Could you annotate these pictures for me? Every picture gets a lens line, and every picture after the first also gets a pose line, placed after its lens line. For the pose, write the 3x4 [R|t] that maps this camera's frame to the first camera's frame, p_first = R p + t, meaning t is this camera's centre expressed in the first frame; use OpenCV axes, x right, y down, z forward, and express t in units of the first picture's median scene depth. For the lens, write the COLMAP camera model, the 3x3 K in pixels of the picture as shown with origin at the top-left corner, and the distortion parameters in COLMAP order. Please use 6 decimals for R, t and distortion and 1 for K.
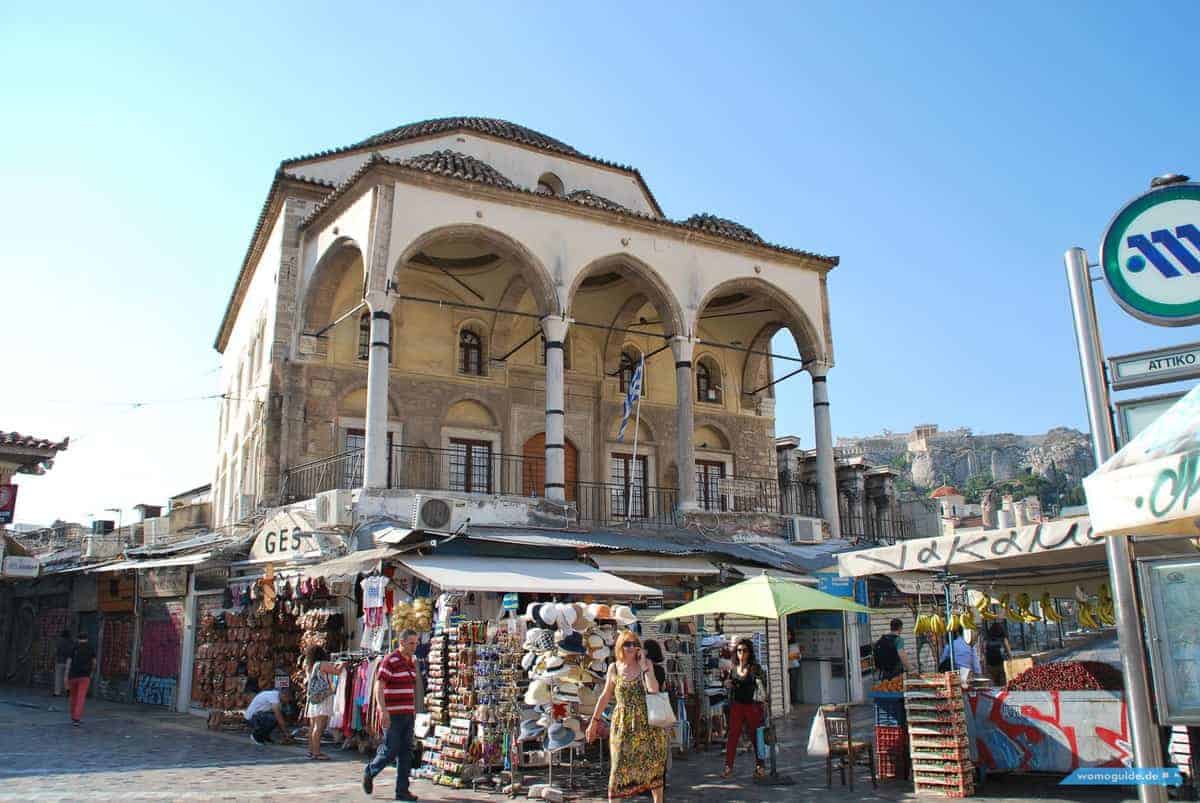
lens RADIAL K [[957.0, 0, 600.0], [0, 957.0, 401.5], [0, 0, 1]] dist [-0.162401, 0.092546]
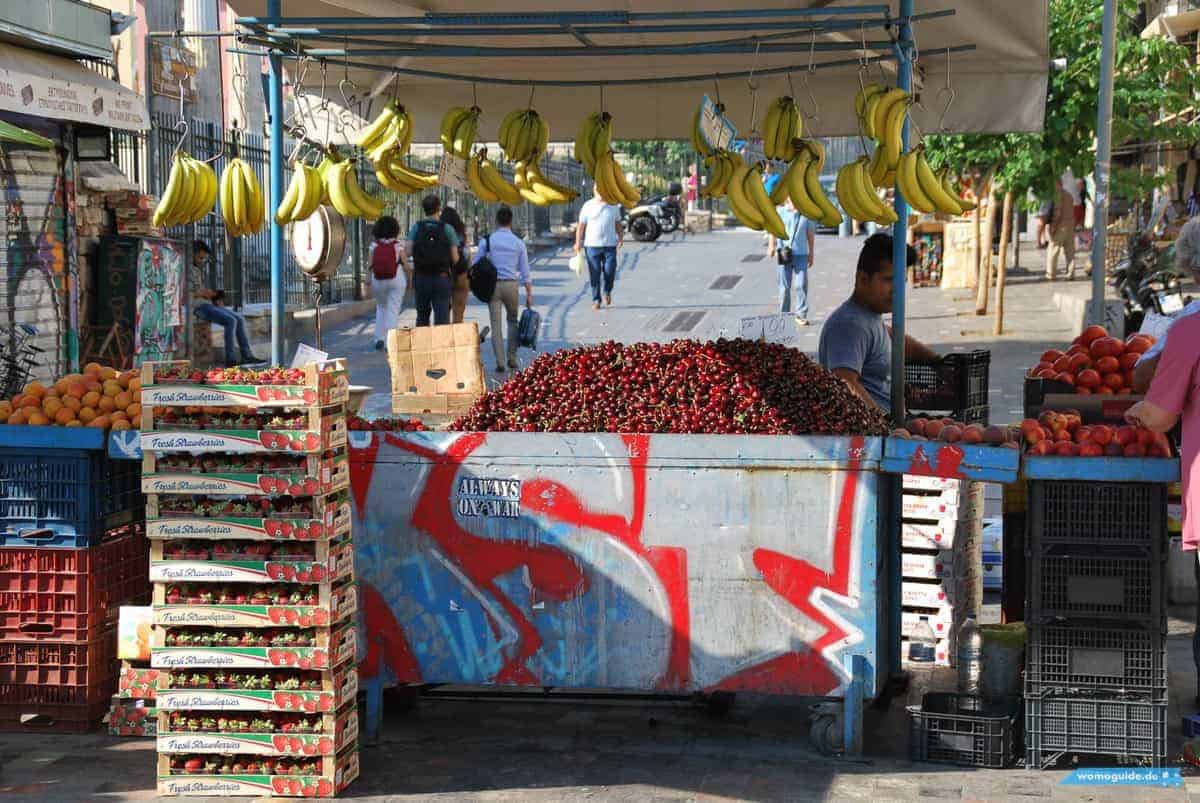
lens RADIAL K [[2289.0, 0, 600.0], [0, 2289.0, 401.5], [0, 0, 1]] dist [0.237052, 0.114861]
pose [[0.803672, -0.015997, 0.594858, 0.033098], [-0.164815, 0.954549, 0.248340, 0.109208], [-0.571794, -0.297625, 0.764507, 0.390277]]
